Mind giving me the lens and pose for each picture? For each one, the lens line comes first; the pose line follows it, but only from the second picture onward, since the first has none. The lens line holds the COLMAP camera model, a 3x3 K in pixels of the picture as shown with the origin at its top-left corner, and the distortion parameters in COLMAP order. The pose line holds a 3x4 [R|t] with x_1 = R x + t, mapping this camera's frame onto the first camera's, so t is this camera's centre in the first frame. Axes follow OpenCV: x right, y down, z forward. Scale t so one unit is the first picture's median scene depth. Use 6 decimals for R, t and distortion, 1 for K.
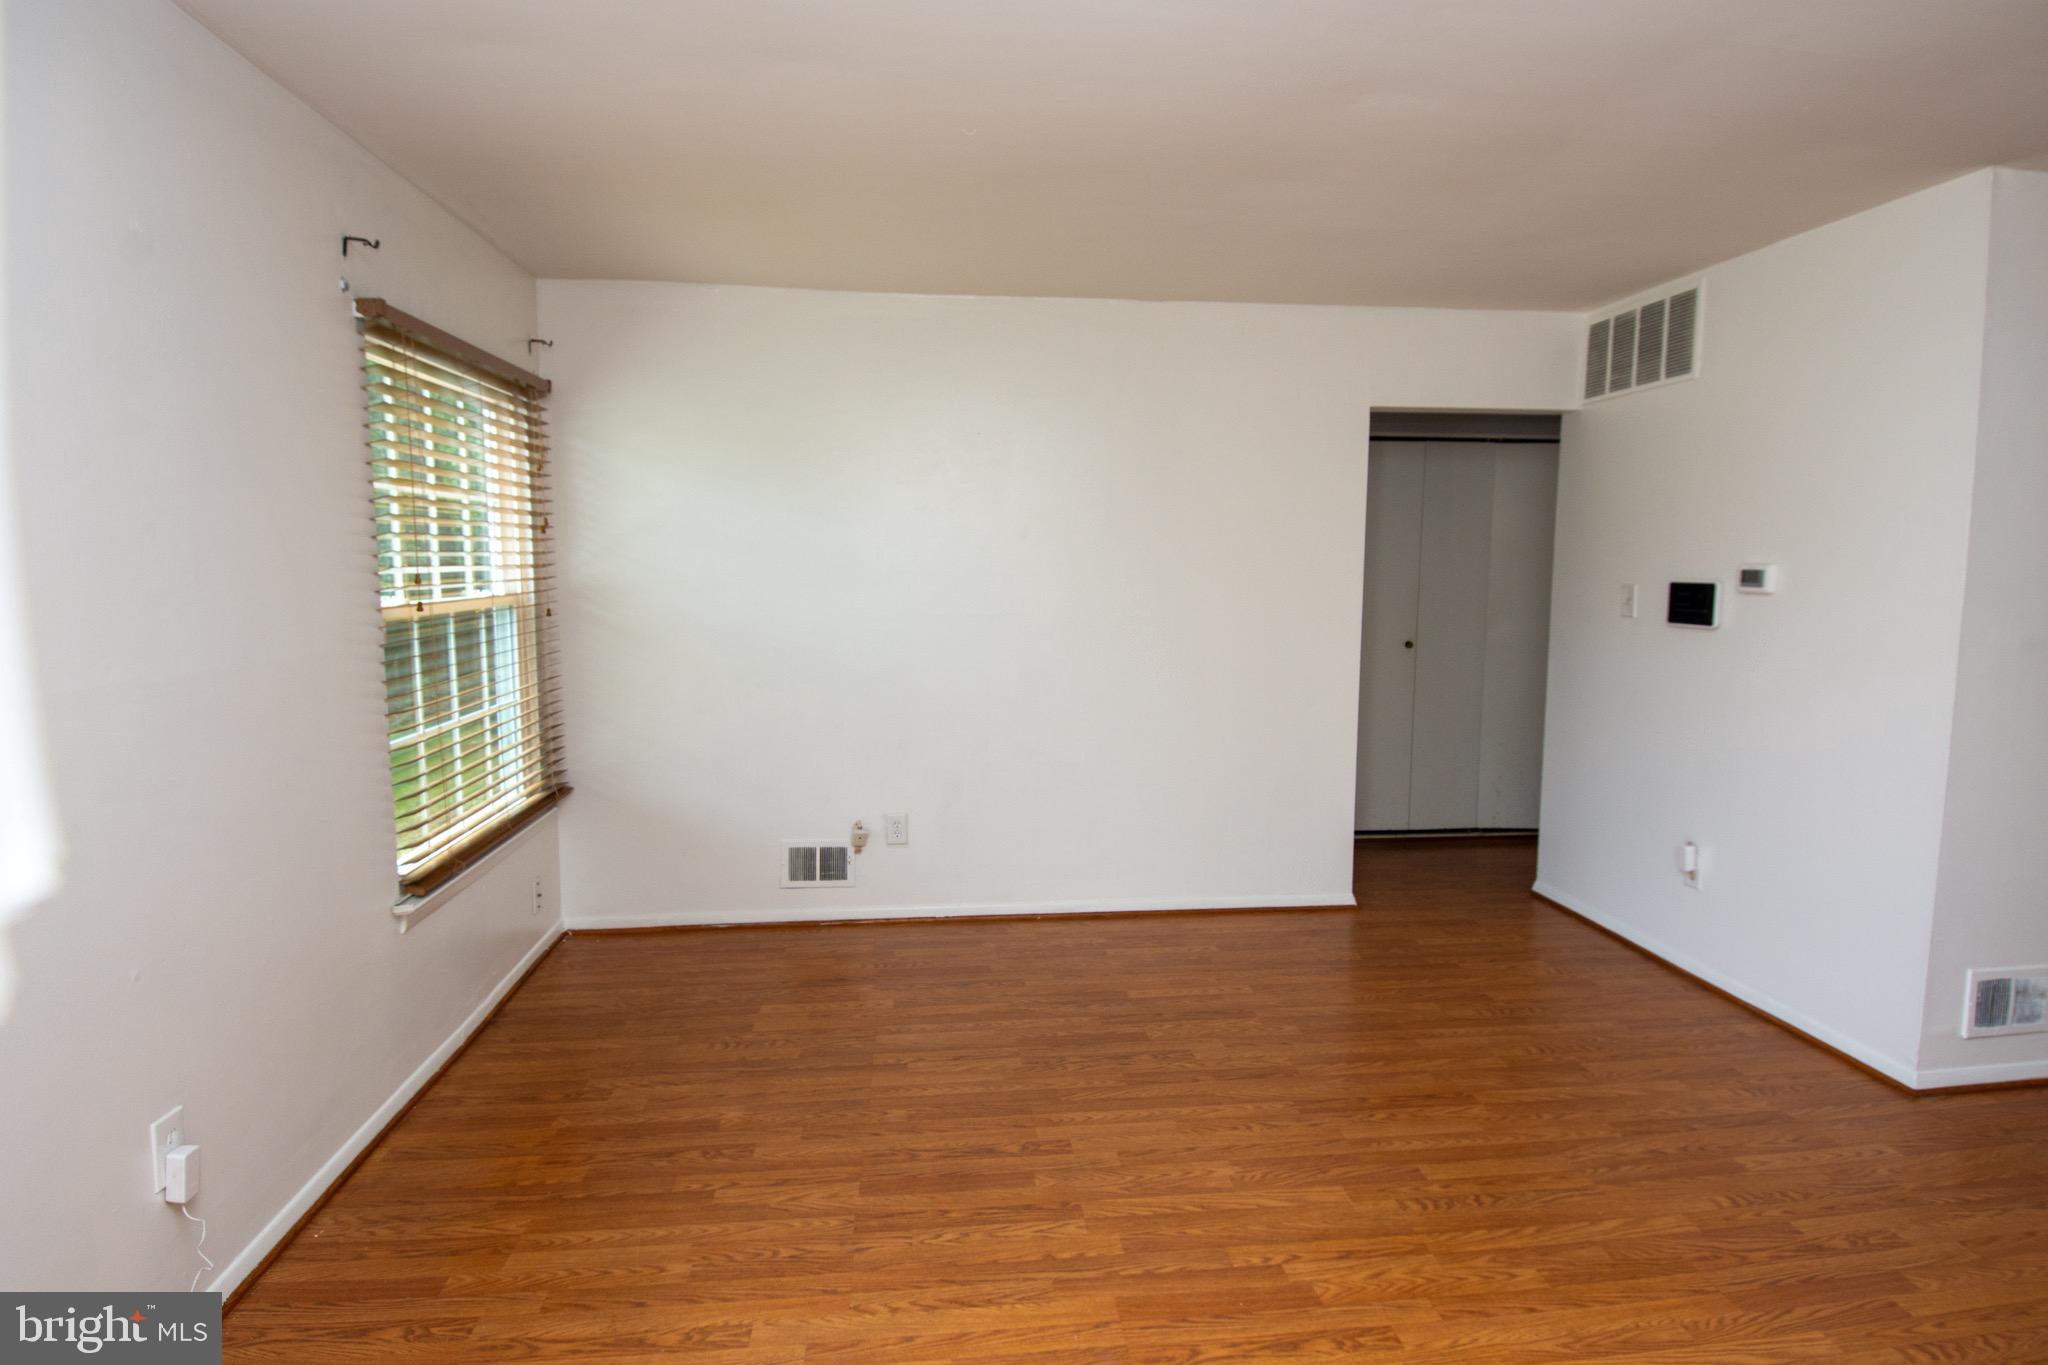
lens RADIAL K [[1053.5, 0, 1036.1], [0, 1053.5, 674.1], [0, 0, 1]] dist [0.017026, -0.027936]
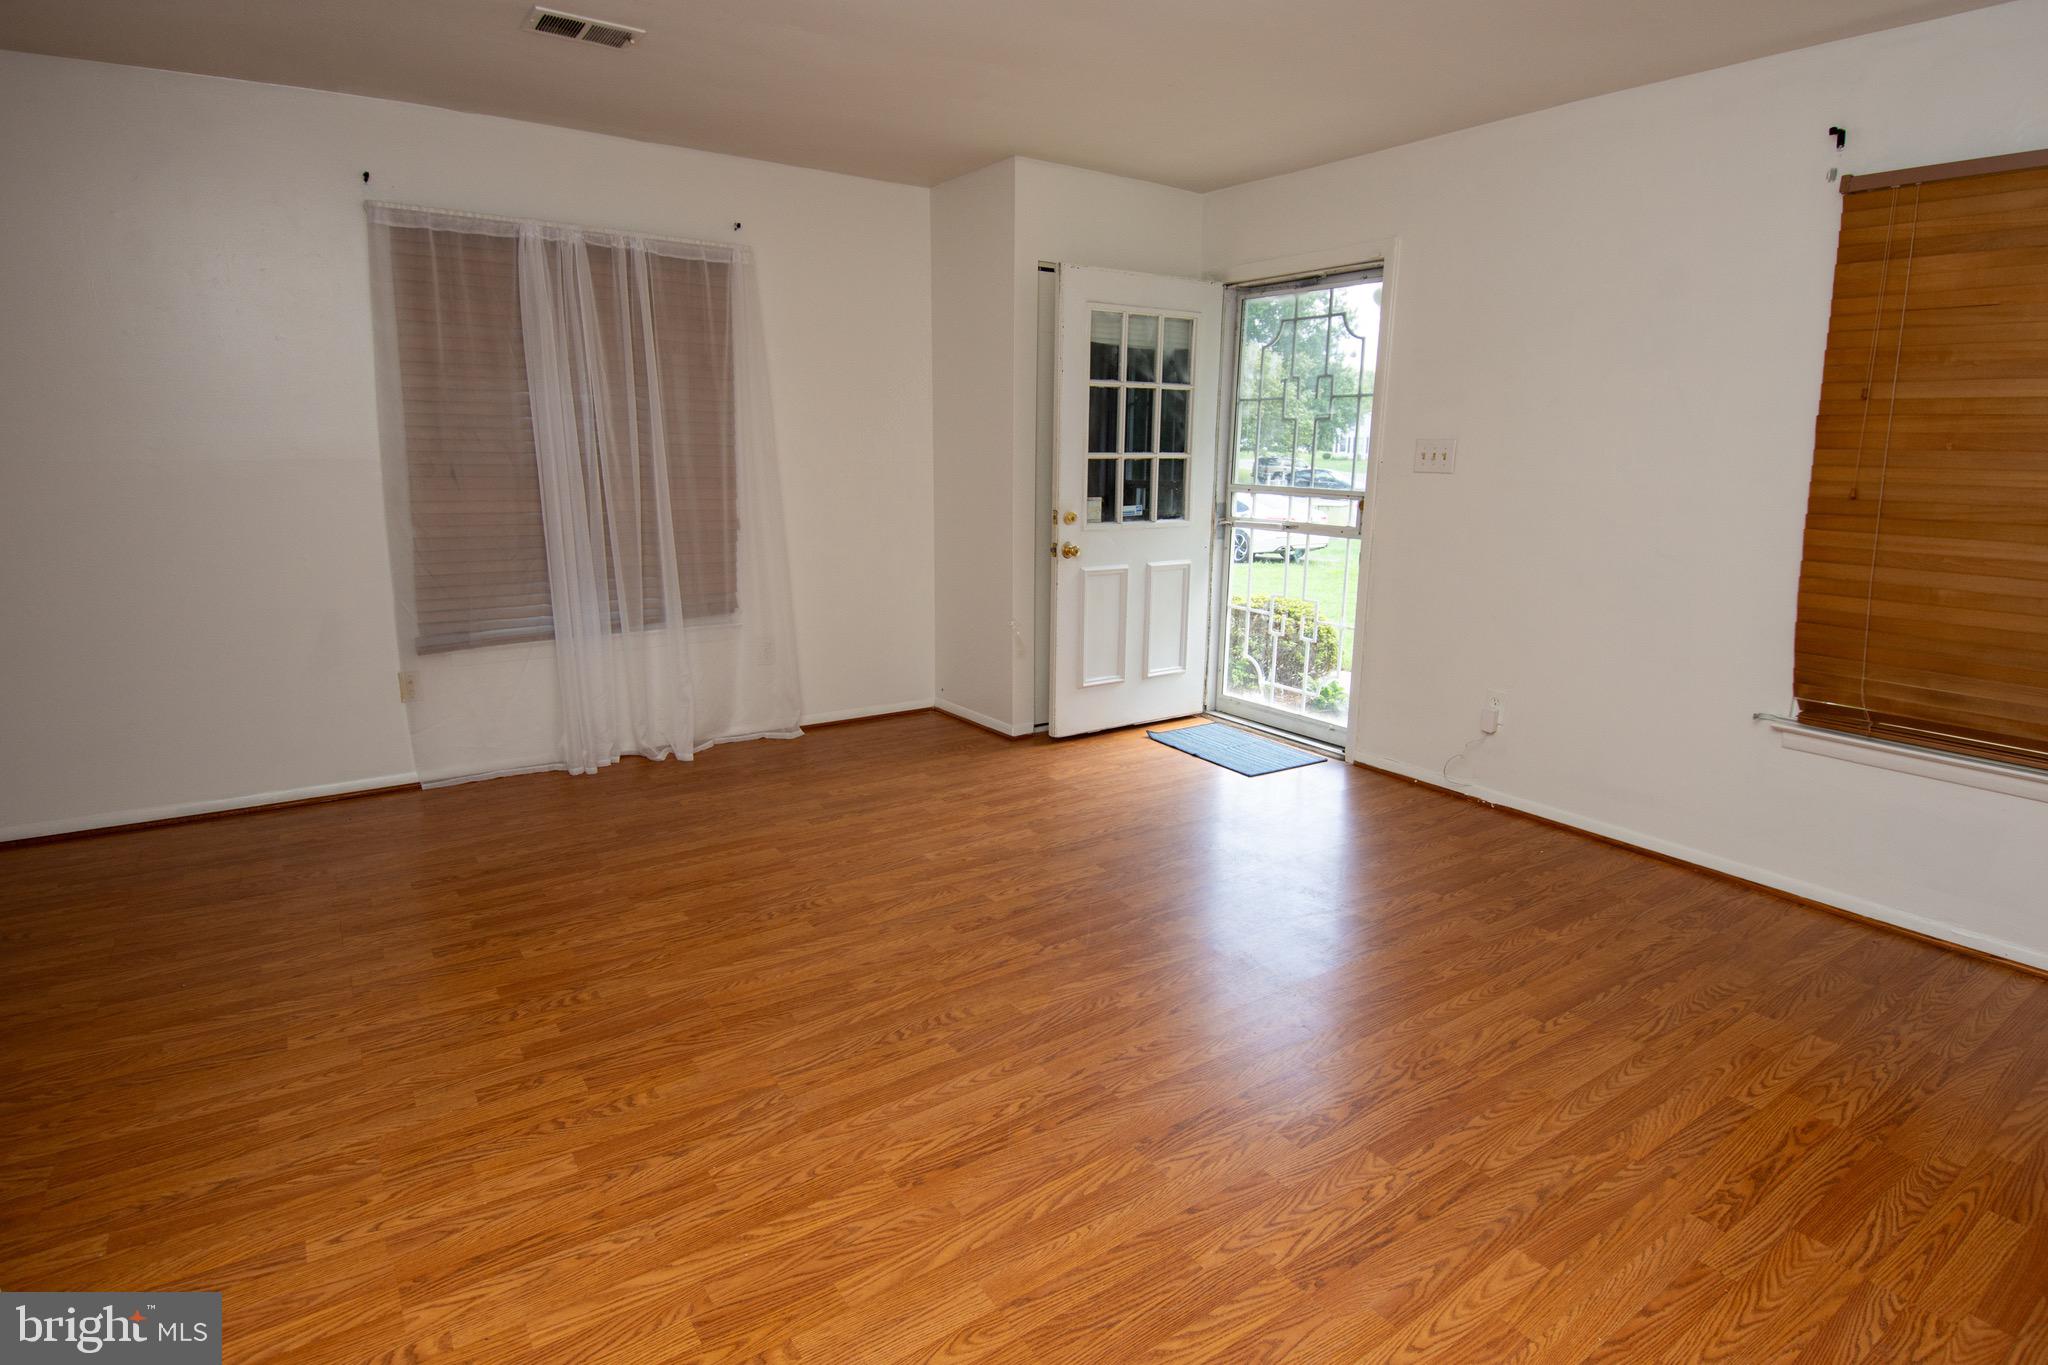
lens RADIAL K [[1053.5, 0, 1042.6], [0, 1053.5, 672.2], [0, 0, 1]] dist [0.017026, -0.027936]
pose [[-0.880506, 0.084841, -0.466380, 0.690015], [-0.067394, 0.951455, 0.300319, -0.133857], [0.469219, 0.295864, -0.832044, 1.680838]]
